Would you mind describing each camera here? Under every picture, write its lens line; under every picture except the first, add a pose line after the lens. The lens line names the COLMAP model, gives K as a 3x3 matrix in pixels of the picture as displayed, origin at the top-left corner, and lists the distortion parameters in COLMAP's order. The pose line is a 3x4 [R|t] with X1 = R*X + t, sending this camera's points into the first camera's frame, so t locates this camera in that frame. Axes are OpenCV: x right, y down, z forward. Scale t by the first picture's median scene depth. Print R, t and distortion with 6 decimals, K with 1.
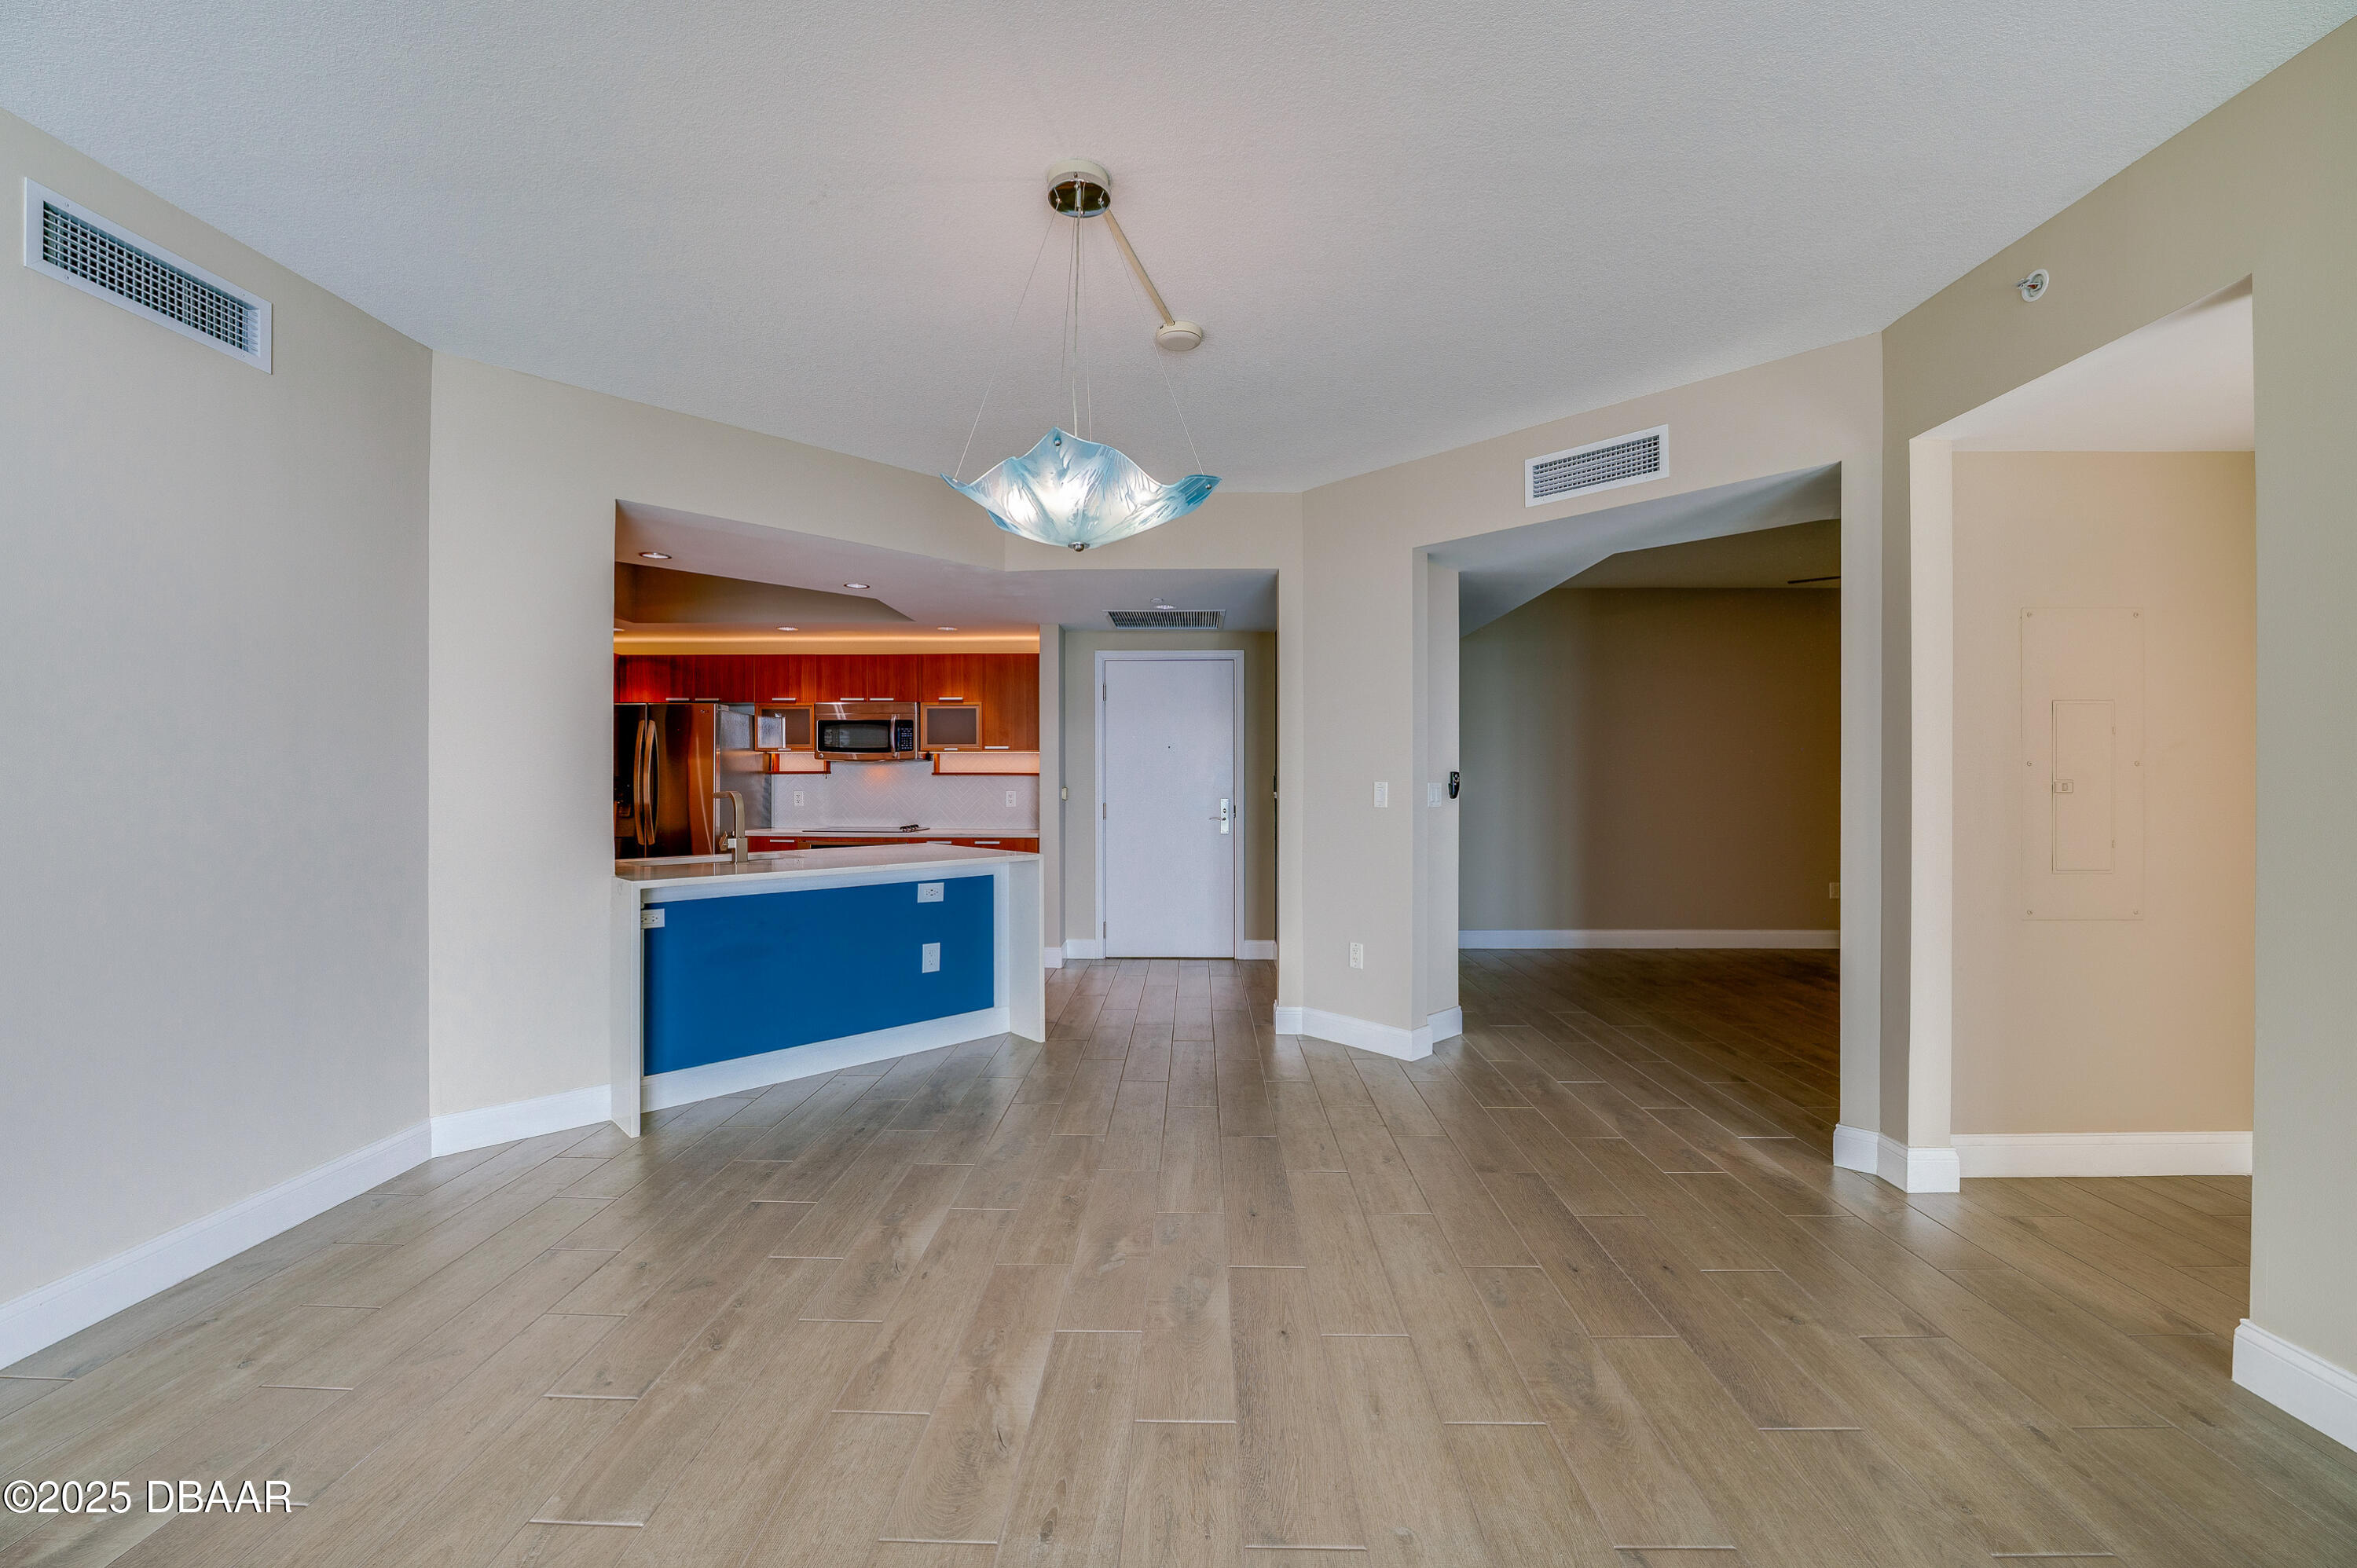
lens RADIAL K [[961.4, 0, 1176.0], [0, 961.4, 781.5], [0, 0, 1]] dist [-0.000119, -0.000050]
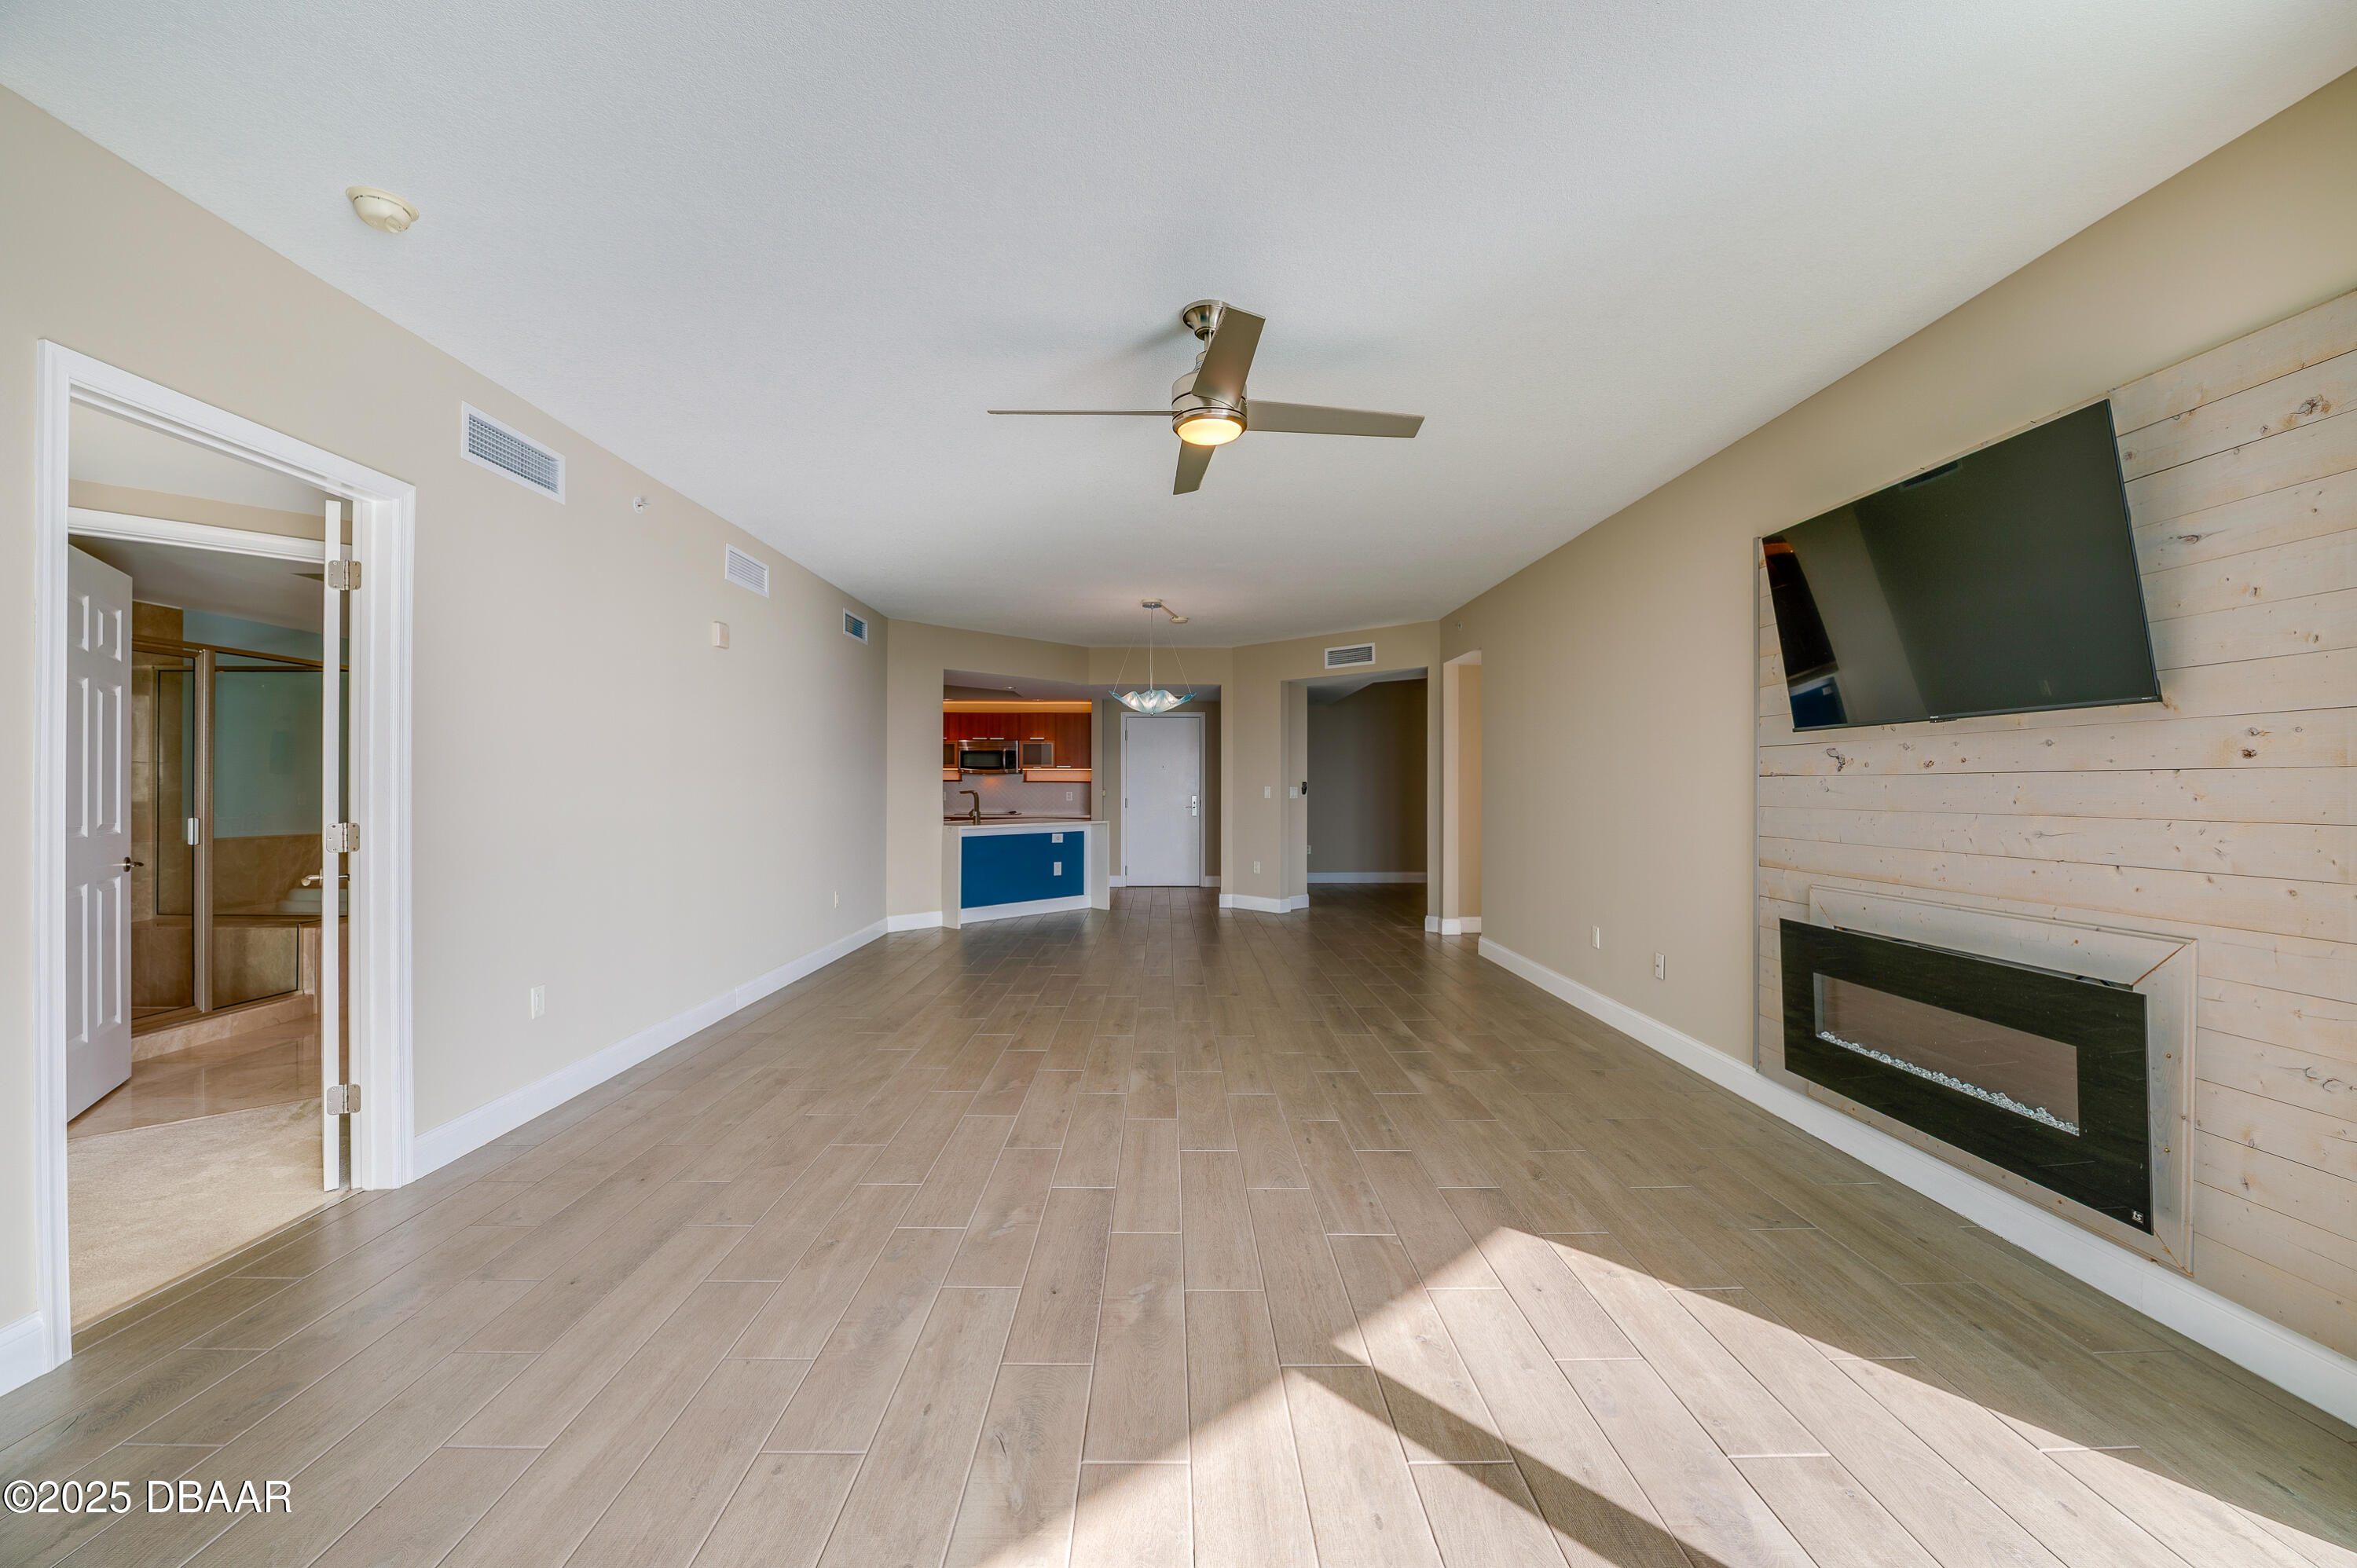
lens RADIAL K [[961.4, 0, 1180.9], [0, 961.4, 784.9], [0, 0, 1]] dist [-0.000119, -0.000050]
pose [[0.999216, 0.000544, 0.039591, -0.063065], [-0.000473, 0.999998, -0.001811, 0.000604], [-0.039592, 0.001791, 0.999214, -1.081402]]
